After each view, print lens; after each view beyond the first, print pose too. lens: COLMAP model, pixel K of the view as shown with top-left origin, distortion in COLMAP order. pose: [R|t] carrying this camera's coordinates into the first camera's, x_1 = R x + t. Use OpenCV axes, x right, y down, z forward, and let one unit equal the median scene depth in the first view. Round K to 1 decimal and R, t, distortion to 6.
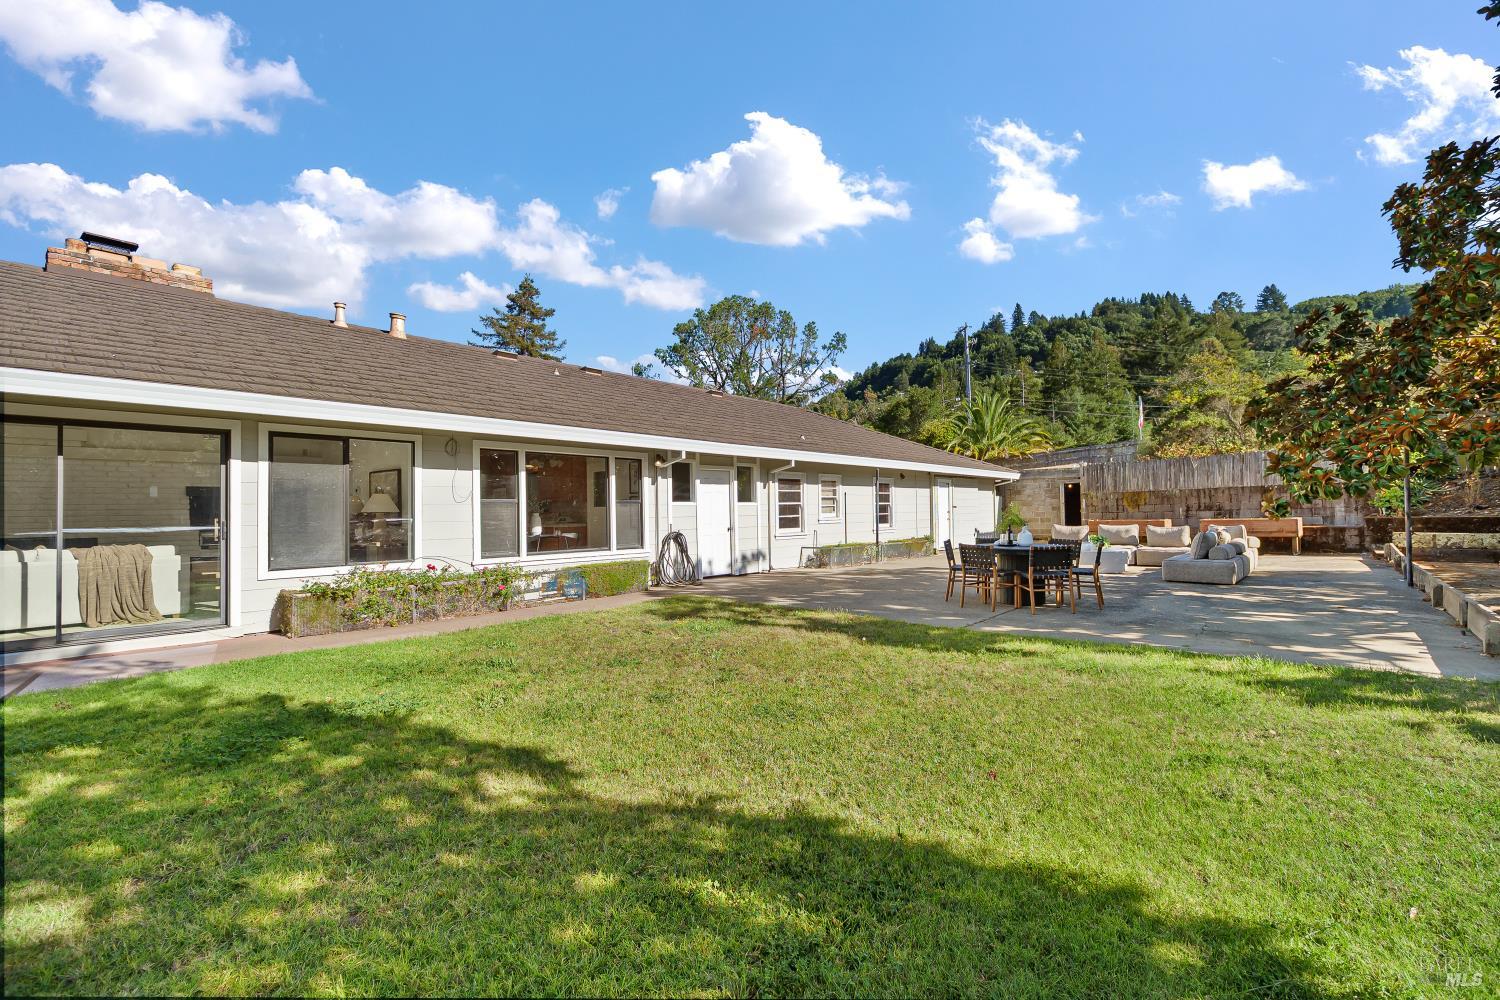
lens RADIAL K [[668.8, 0, 752.1], [0, 668.8, 495.0], [0, 0, 1]] dist [-0.001937, -0.001242]
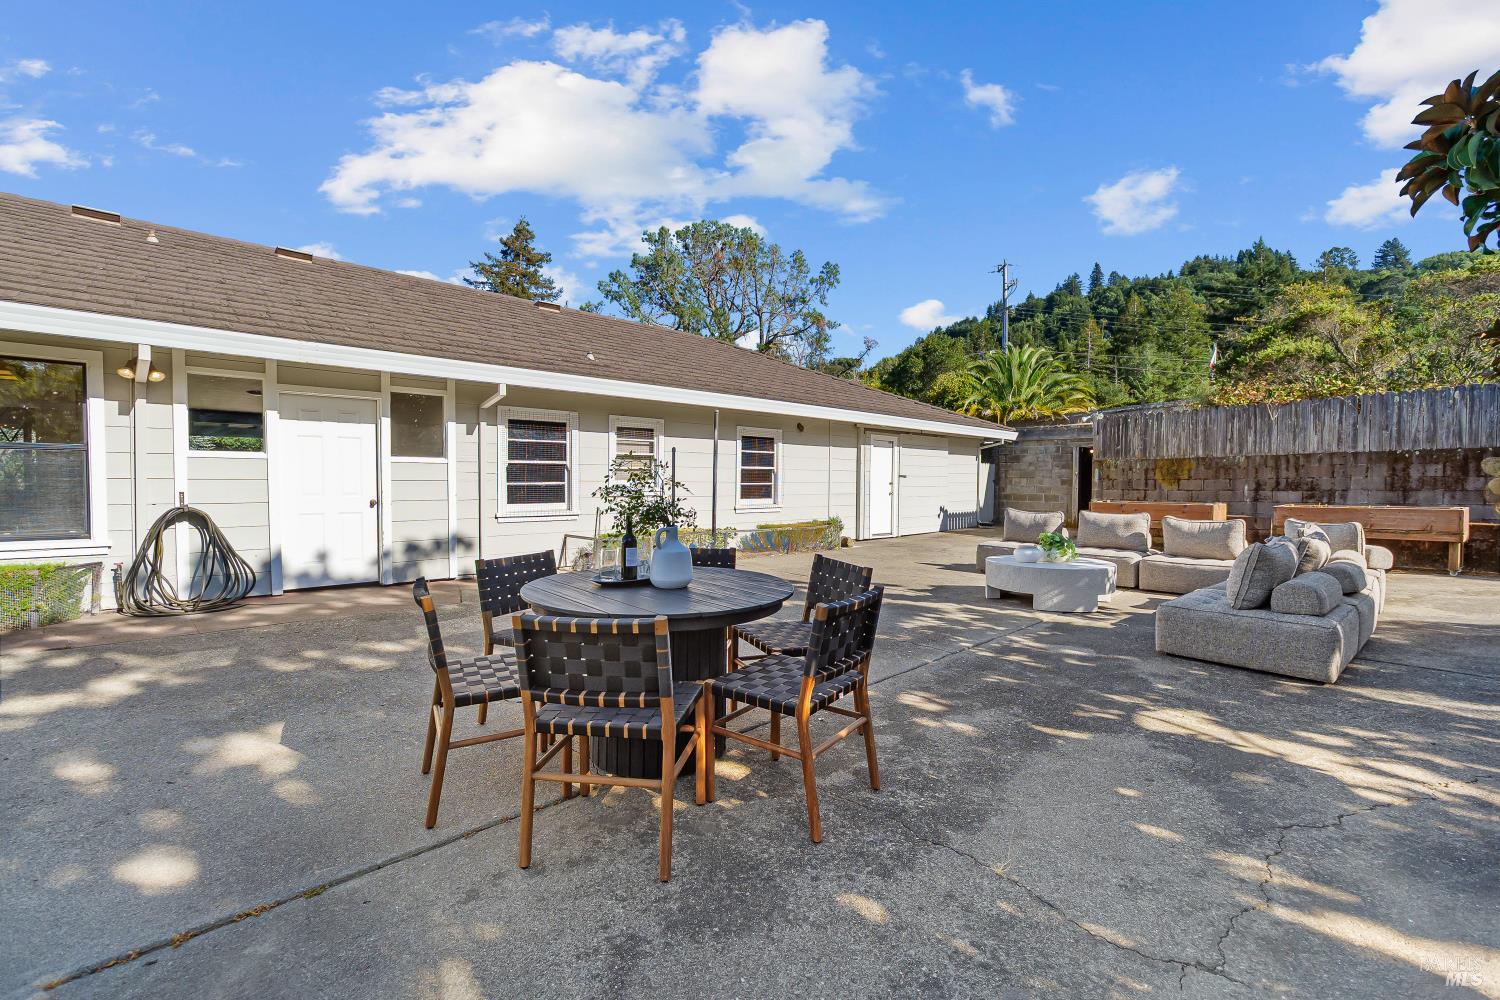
lens RADIAL K [[668.8, 0, 743.0], [0, 668.8, 492.0], [0, 0, 1]] dist [-0.001937, -0.001242]
pose [[0.994828, 0.024393, -0.098603, 0.215850], [-0.019891, 0.998726, 0.046380, 0.005758], [0.099609, -0.044179, 0.994045, 0.304246]]
